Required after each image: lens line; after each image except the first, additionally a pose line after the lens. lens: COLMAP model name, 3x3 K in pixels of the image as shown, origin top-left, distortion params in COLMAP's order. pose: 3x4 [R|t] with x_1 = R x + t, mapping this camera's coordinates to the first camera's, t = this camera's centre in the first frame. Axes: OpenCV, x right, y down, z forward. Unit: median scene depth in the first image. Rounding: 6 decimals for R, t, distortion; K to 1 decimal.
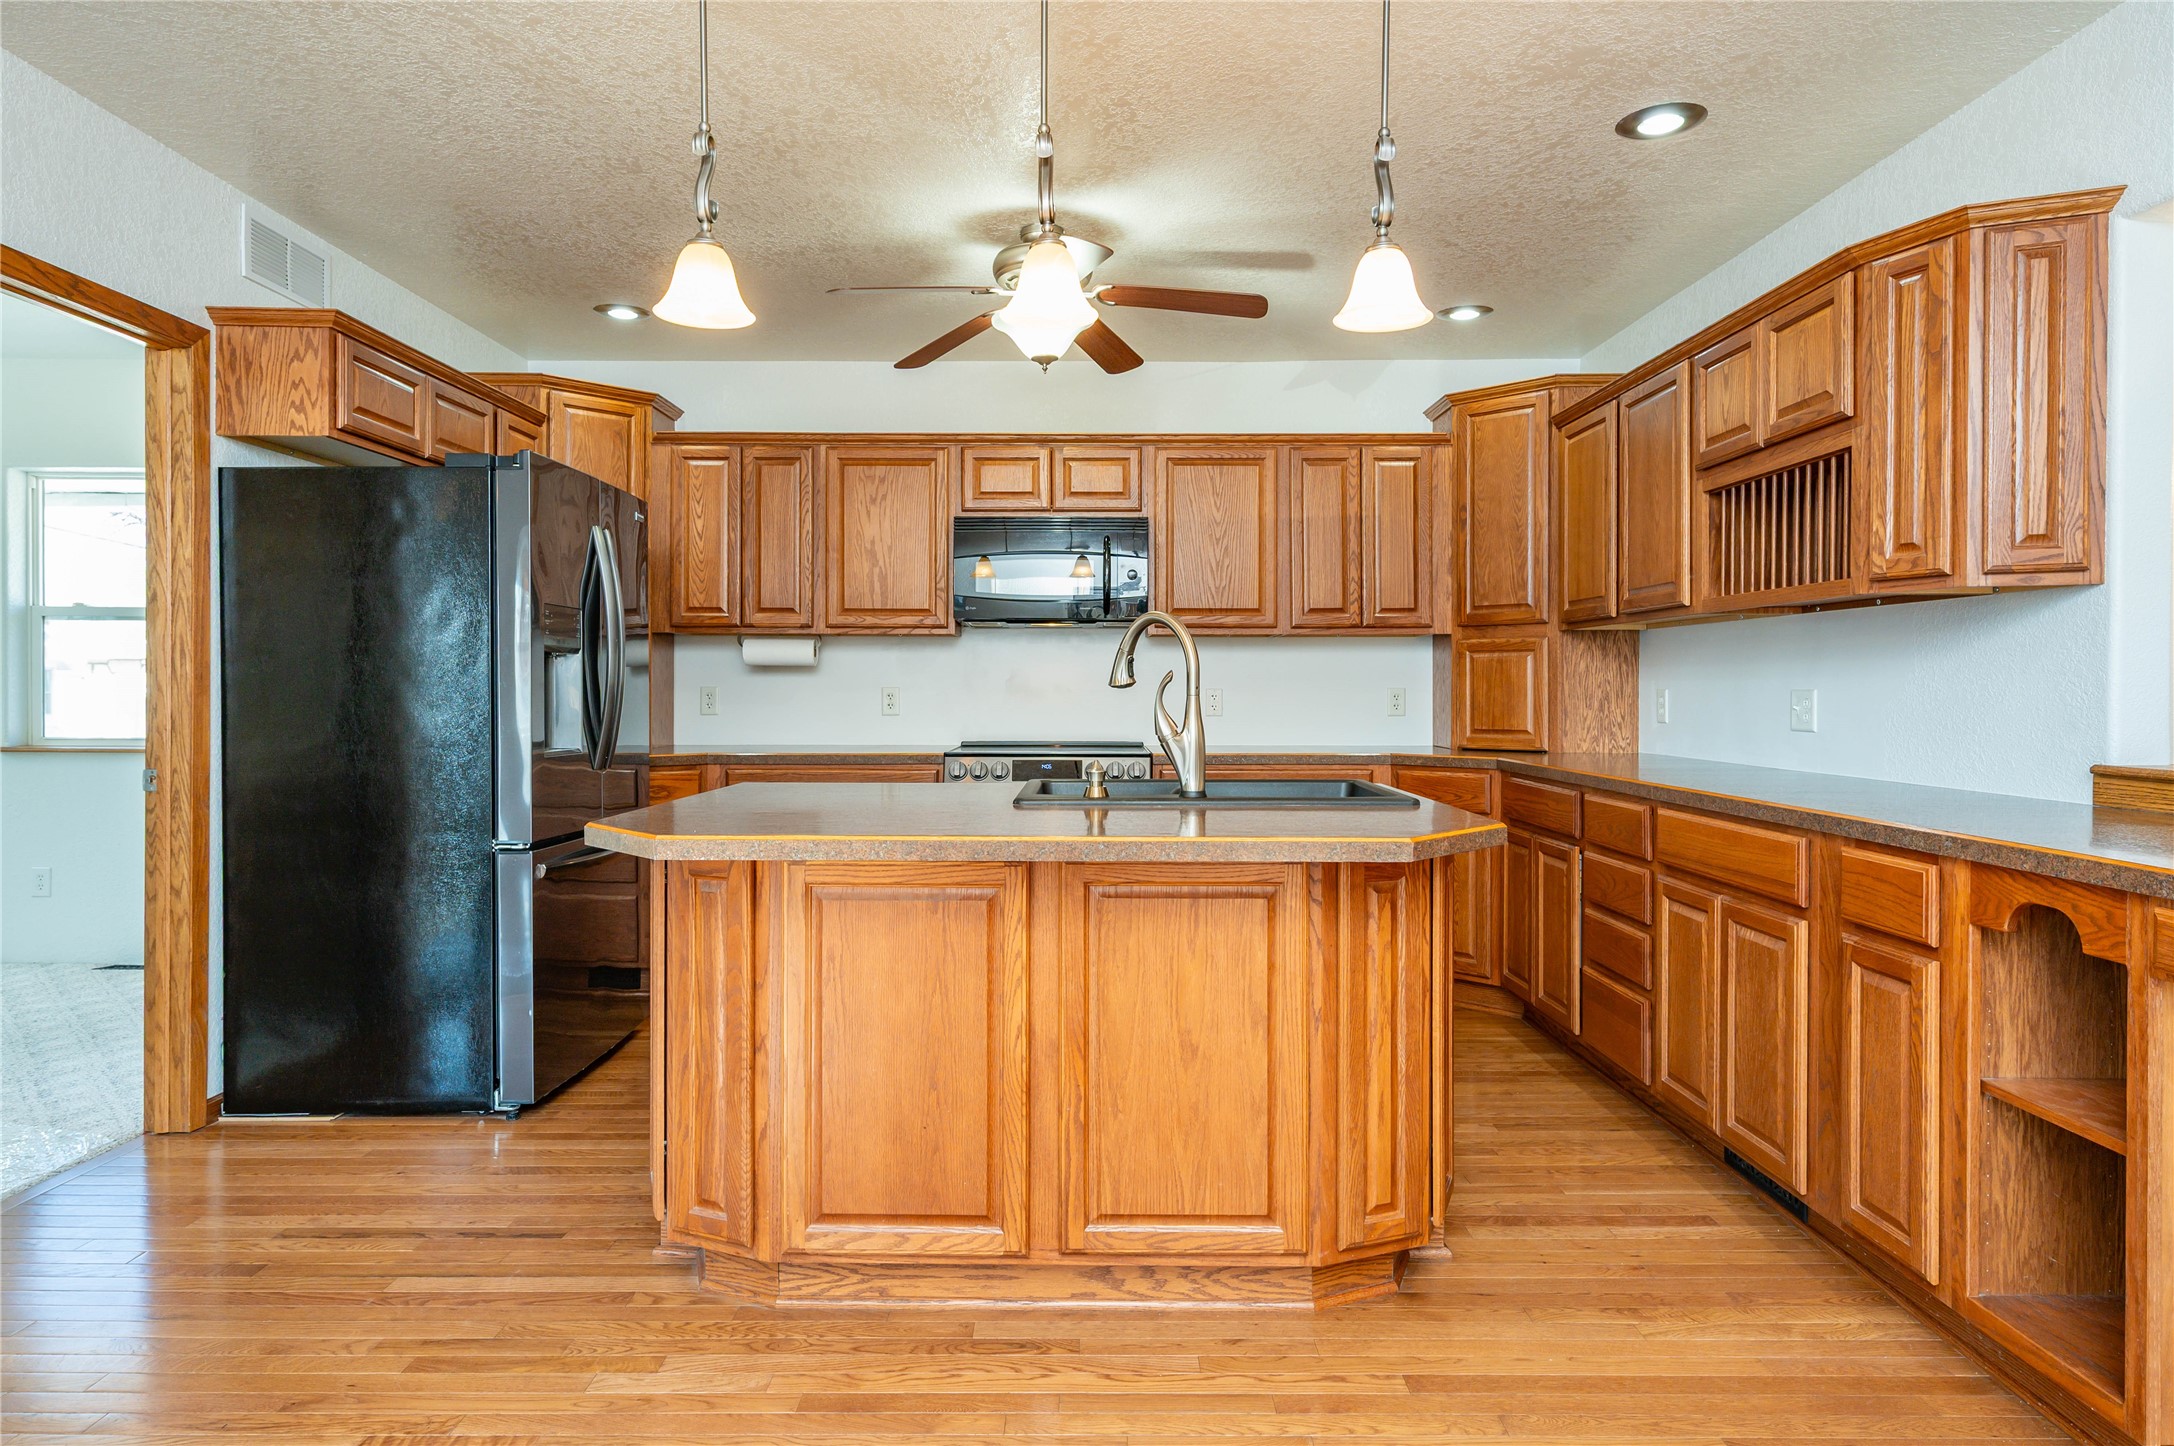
lens RADIAL K [[1240.9, 0, 1094.8], [0, 1240.9, 701.2], [0, 0, 1]] dist [0.003203, -0.000367]
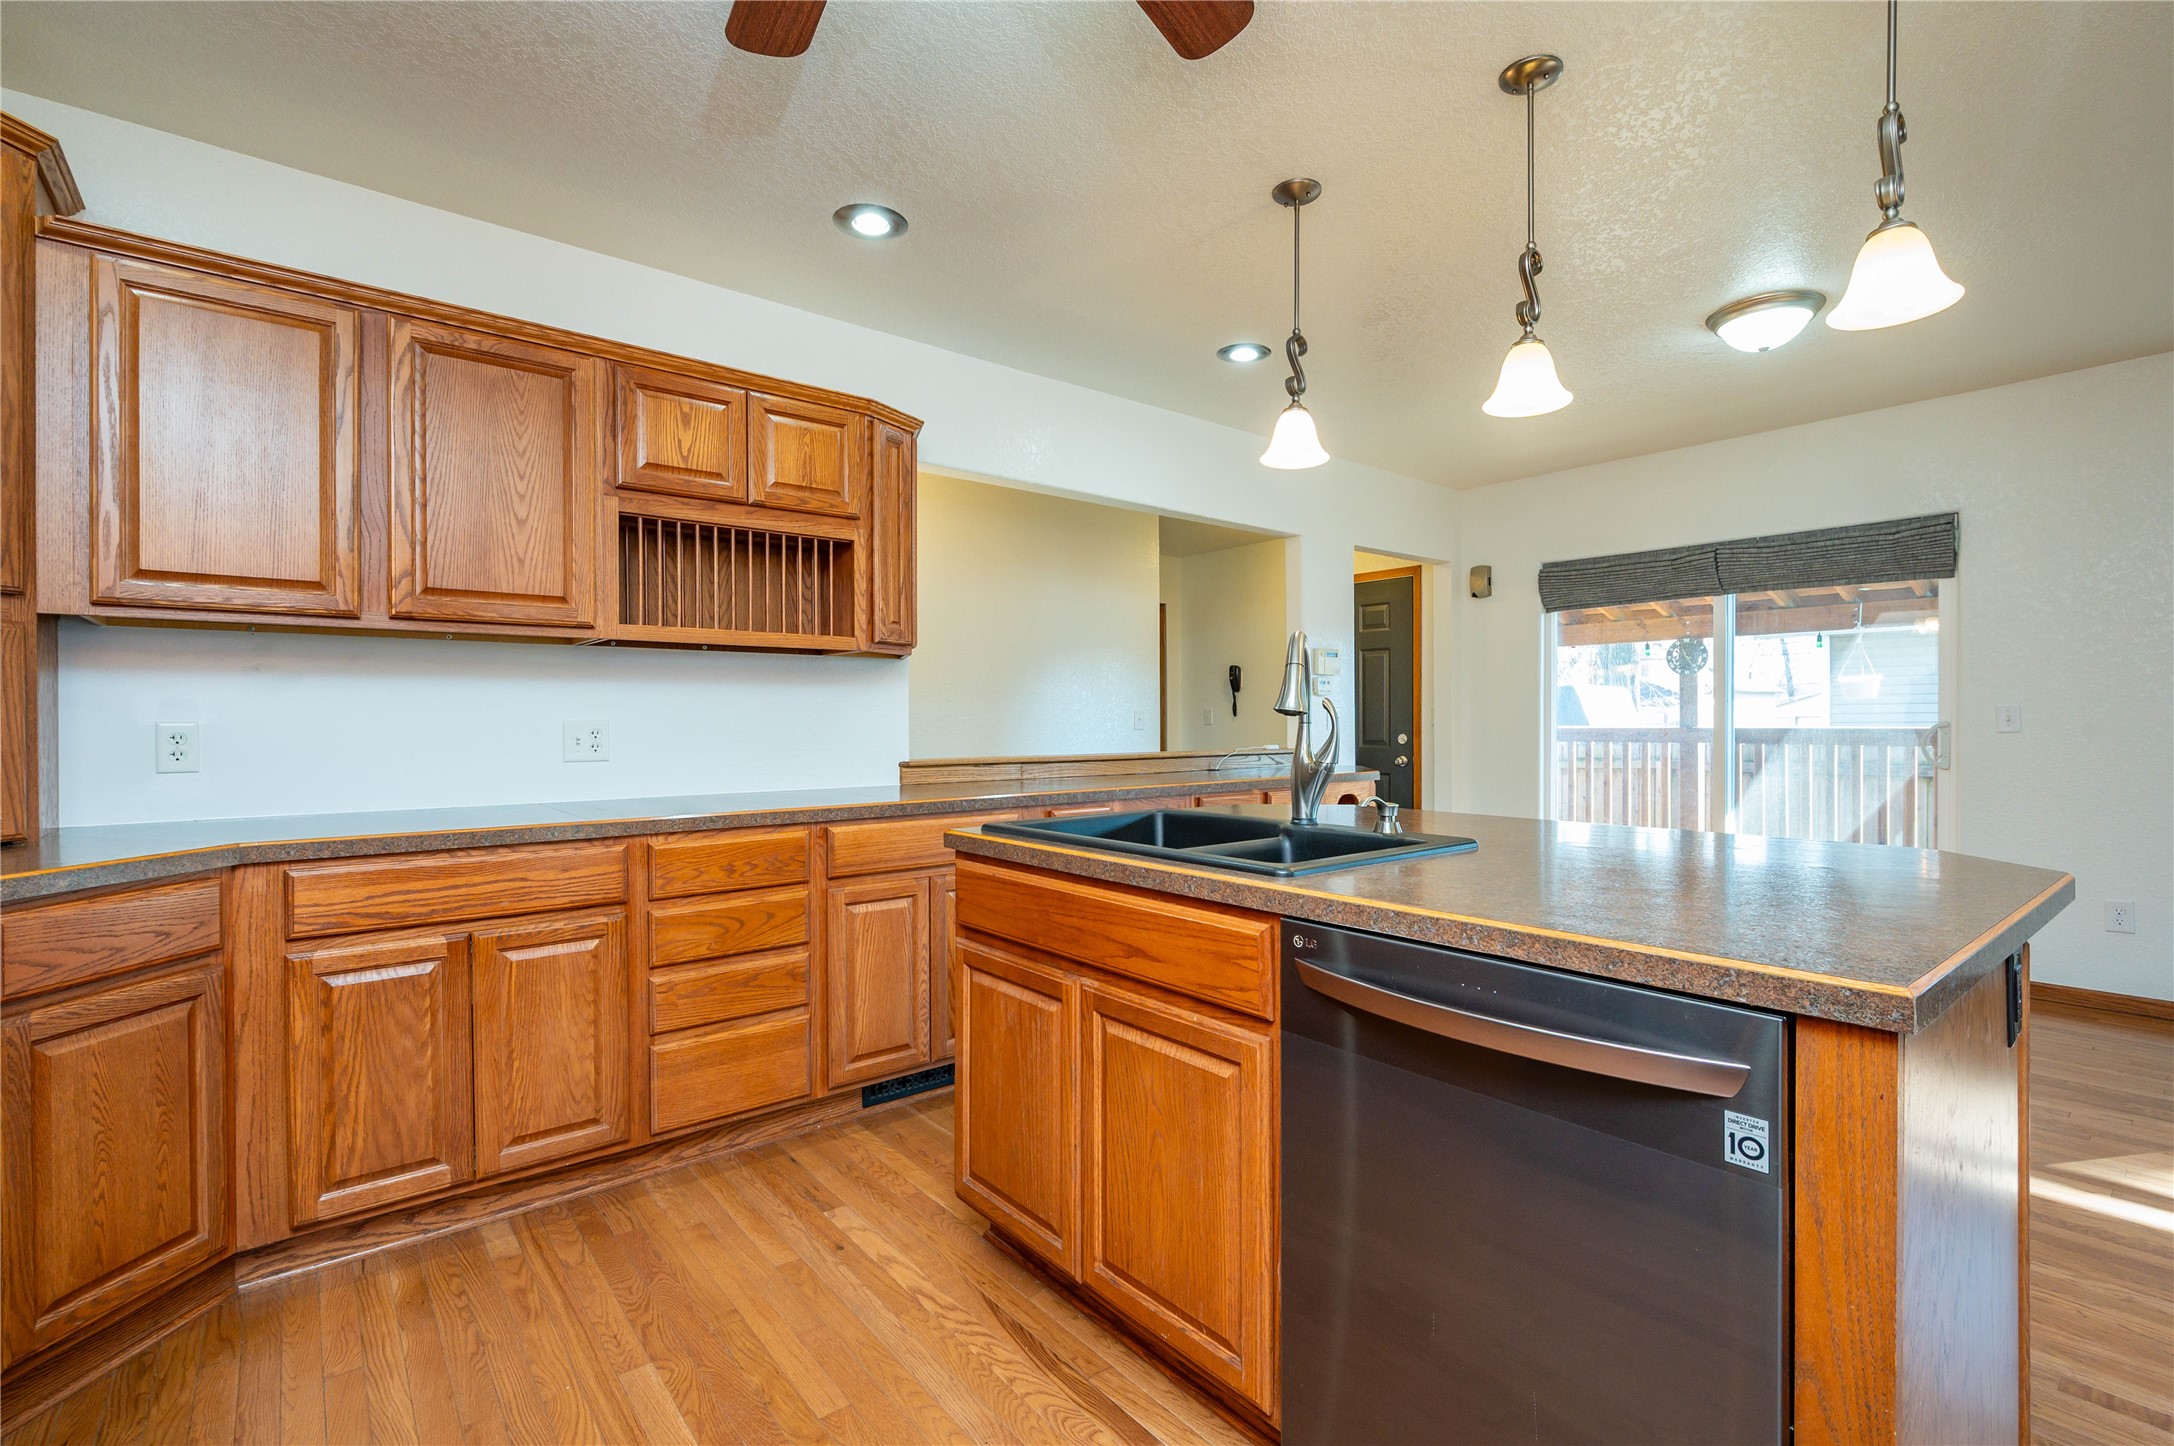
lens RADIAL K [[962.8, 0, 1147.8], [0, 962.8, 717.3], [0, 0, 1]] dist [0.000354, -0.000033]
pose [[-0.640121, -0.002341, 0.768270, -0.393164], [0.010789, 0.999869, 0.012037, -0.021105], [-0.768198, 0.015994, -0.640012, 1.399701]]
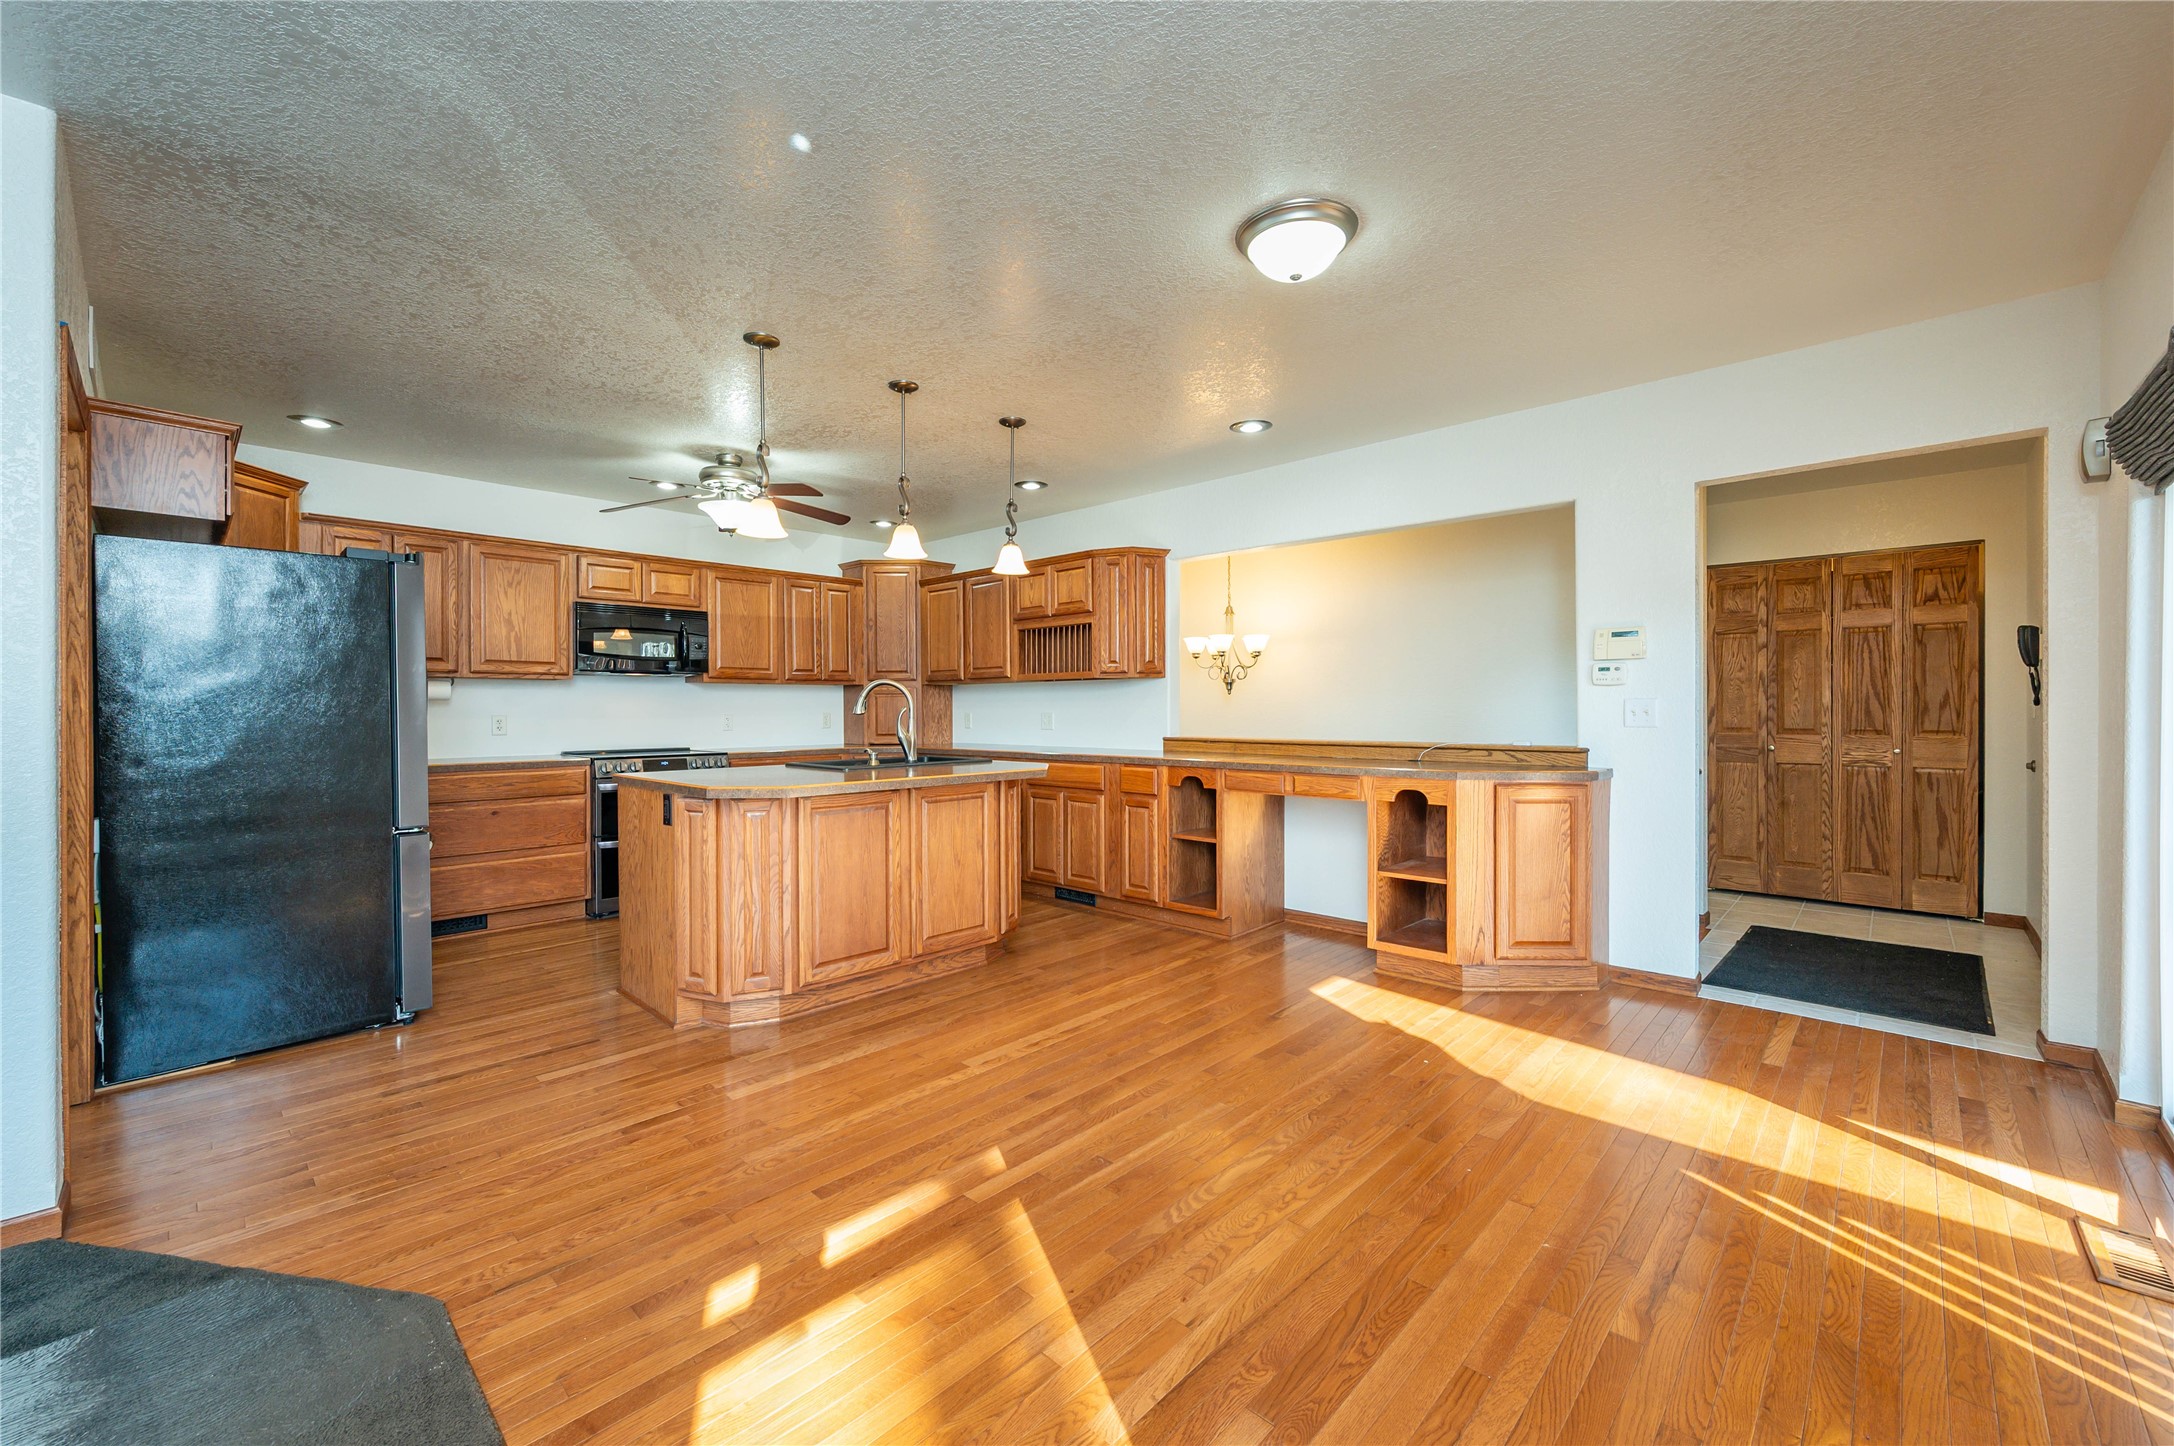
lens RADIAL K [[863.7, 0, 1077.8], [0, 863.7, 710.2], [0, 0, 1]] dist [-0.000479, -0.000257]
pose [[0.691966, -0.005753, 0.721907, -0.752633], [0.013214, 0.999902, -0.004697, -0.006018], [-0.721809, 0.012789, 0.691974, -0.269023]]
